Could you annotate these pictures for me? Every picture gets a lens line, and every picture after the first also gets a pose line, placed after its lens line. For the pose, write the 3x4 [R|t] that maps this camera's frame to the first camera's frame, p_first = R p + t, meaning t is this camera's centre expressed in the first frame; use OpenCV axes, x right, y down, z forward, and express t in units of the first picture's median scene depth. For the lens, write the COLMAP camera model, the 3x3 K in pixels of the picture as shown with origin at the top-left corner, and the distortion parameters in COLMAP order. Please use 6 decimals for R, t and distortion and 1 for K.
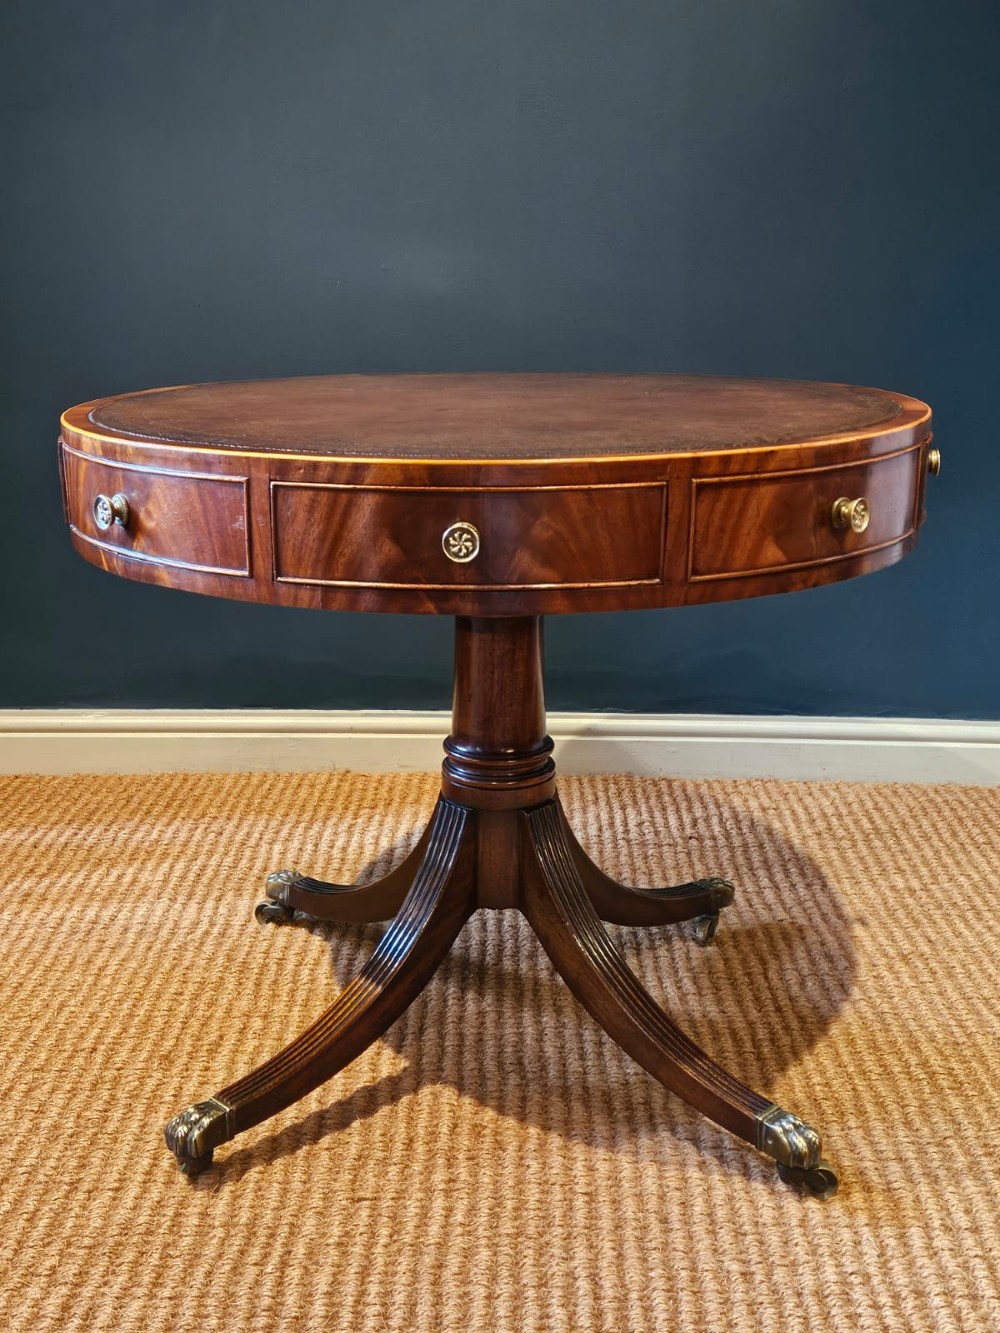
lens RADIAL K [[1535.4, 0, 485.9], [0, 1535.4, 642.3], [0, 0, 1]] dist [0.057043, 0.000000]
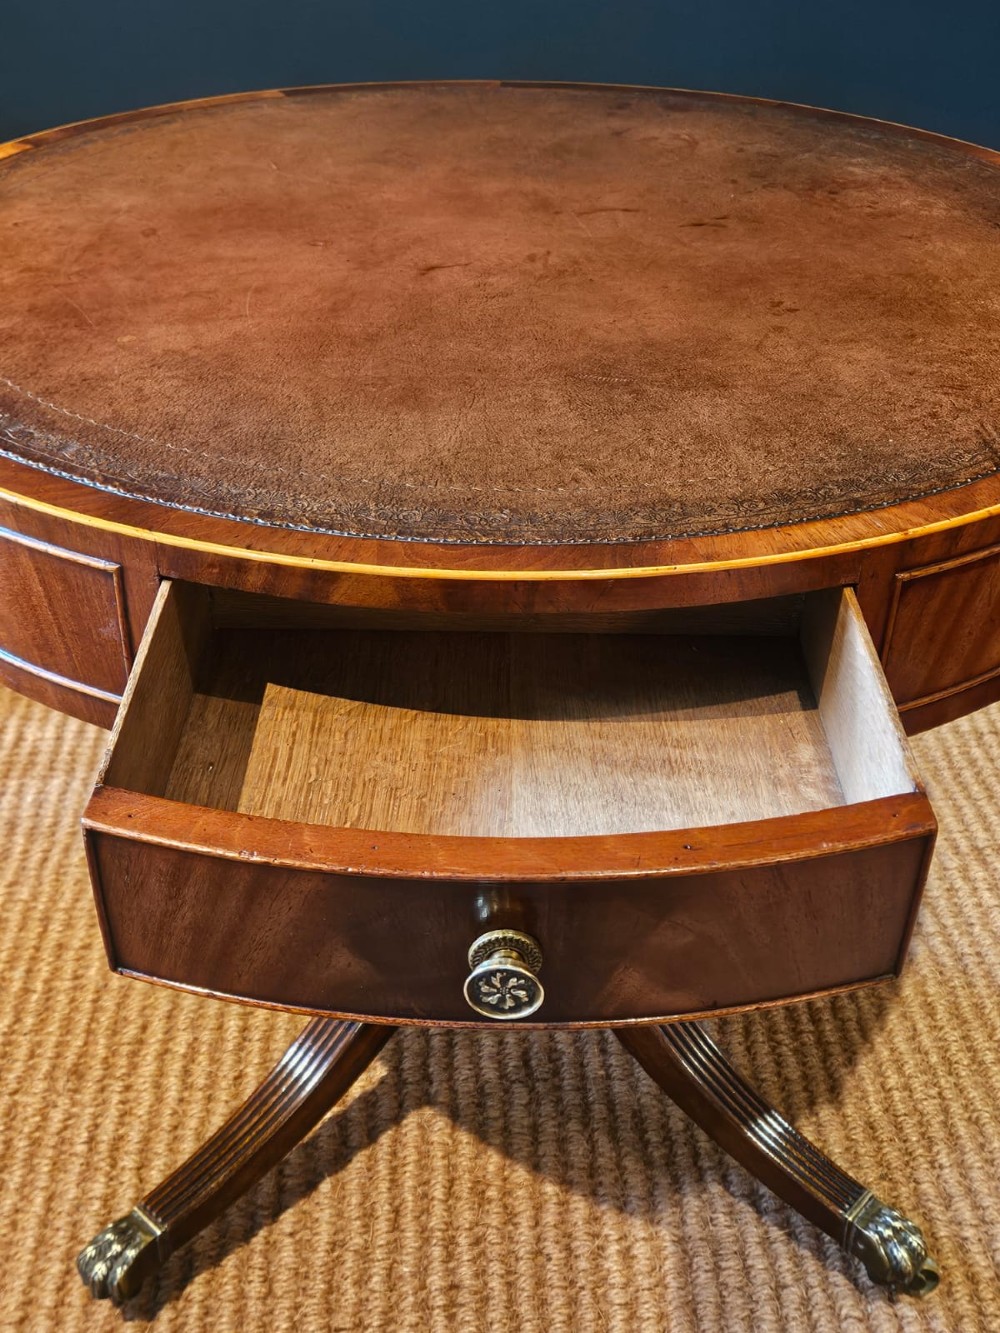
lens RADIAL K [[1535.4, 0, 501.1], [0, 1535.4, 662.2], [0, 0, 1]] dist [0.057043, 0.000000]
pose [[0.998067, -0.017067, 0.059765, -0.036395], [-0.003673, 0.943681, 0.330836, -0.195280], [-0.062046, -0.330416, 0.941794, 0.331916]]
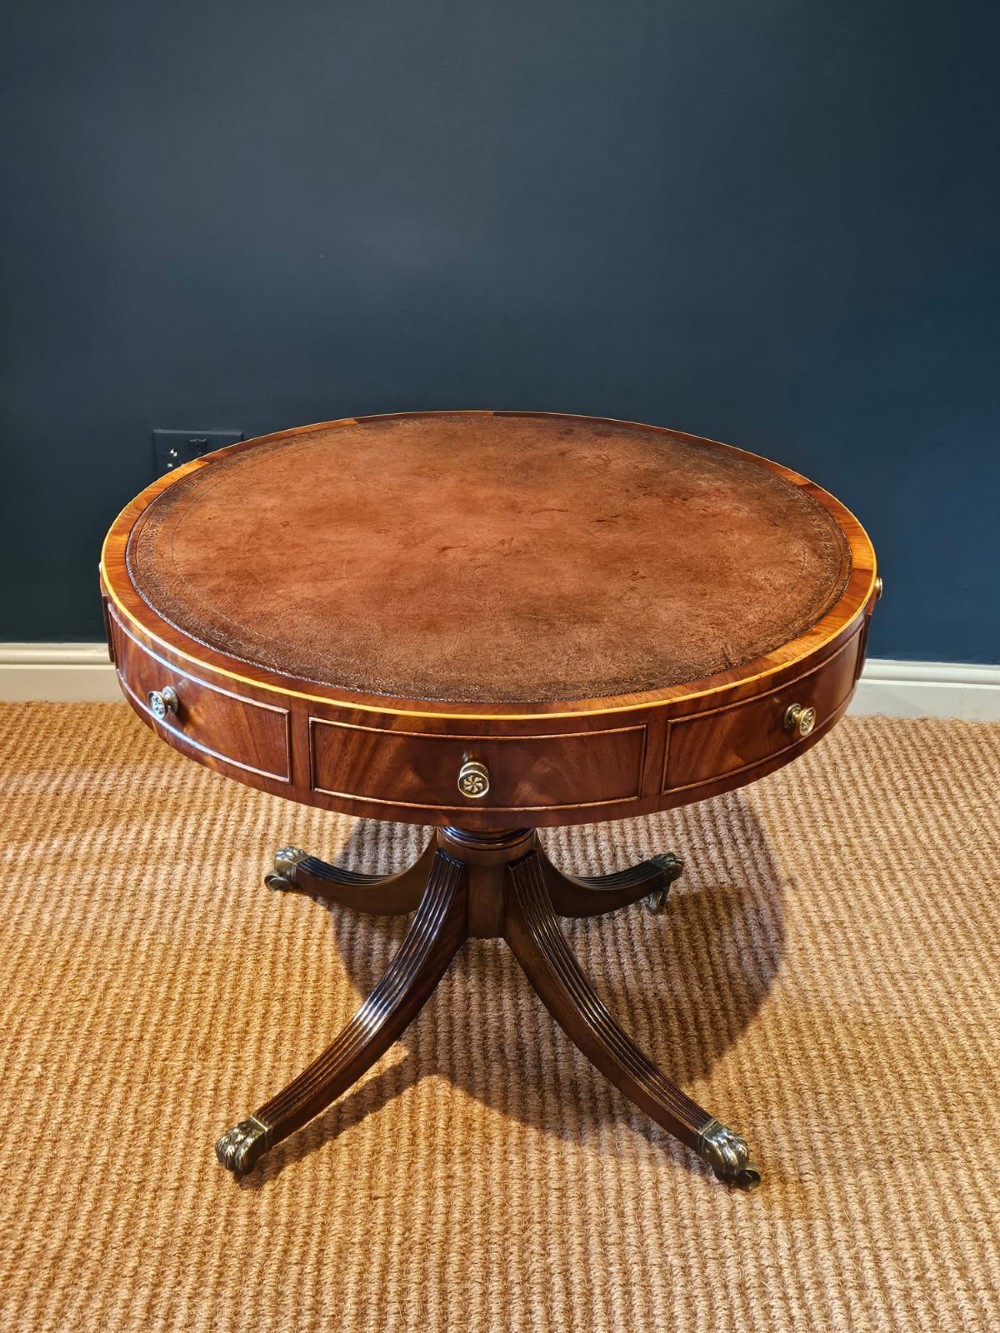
lens RADIAL K [[1535.4, 0, 483.3], [0, 1535.4, 662.2], [0, 0, 1]] dist [0.057043, 0.000000]
pose [[0.999355, 0.001454, 0.035880, -0.036776], [-0.009642, 0.973357, 0.229093, -0.306643], [-0.034591, -0.229291, 0.972743, -0.096659]]
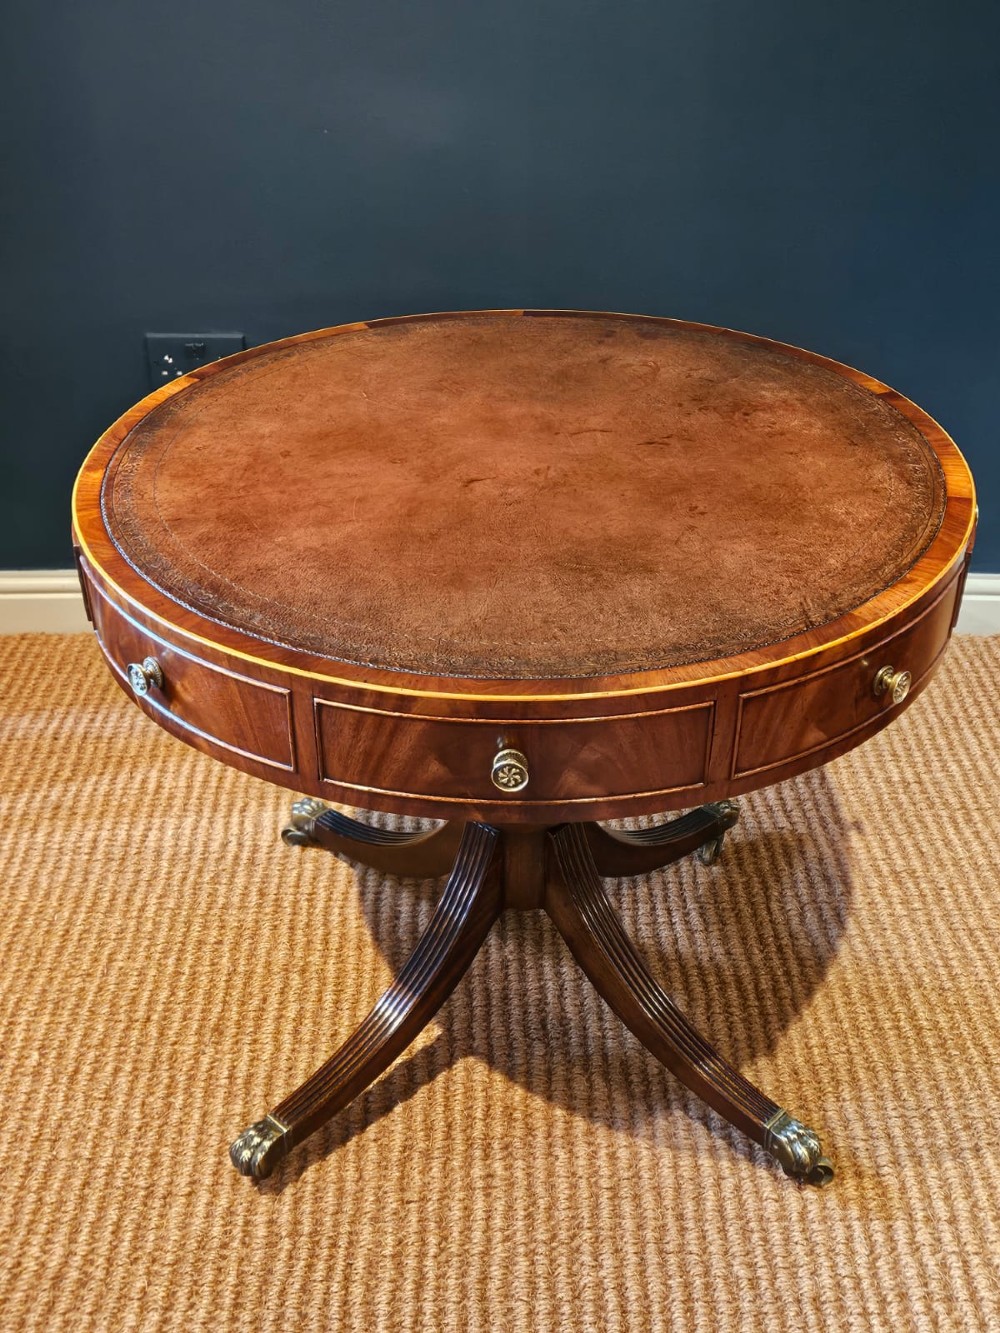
lens RADIAL K [[1535.4, 0, 498.8], [0, 1535.4, 671.0], [0, 0, 1]] dist [0.057043, 0.000000]
pose [[0.999498, -0.018205, 0.025939, -0.034470], [0.009307, 0.951053, 0.308888, -0.314618], [-0.030293, -0.308491, 0.950745, 0.048180]]
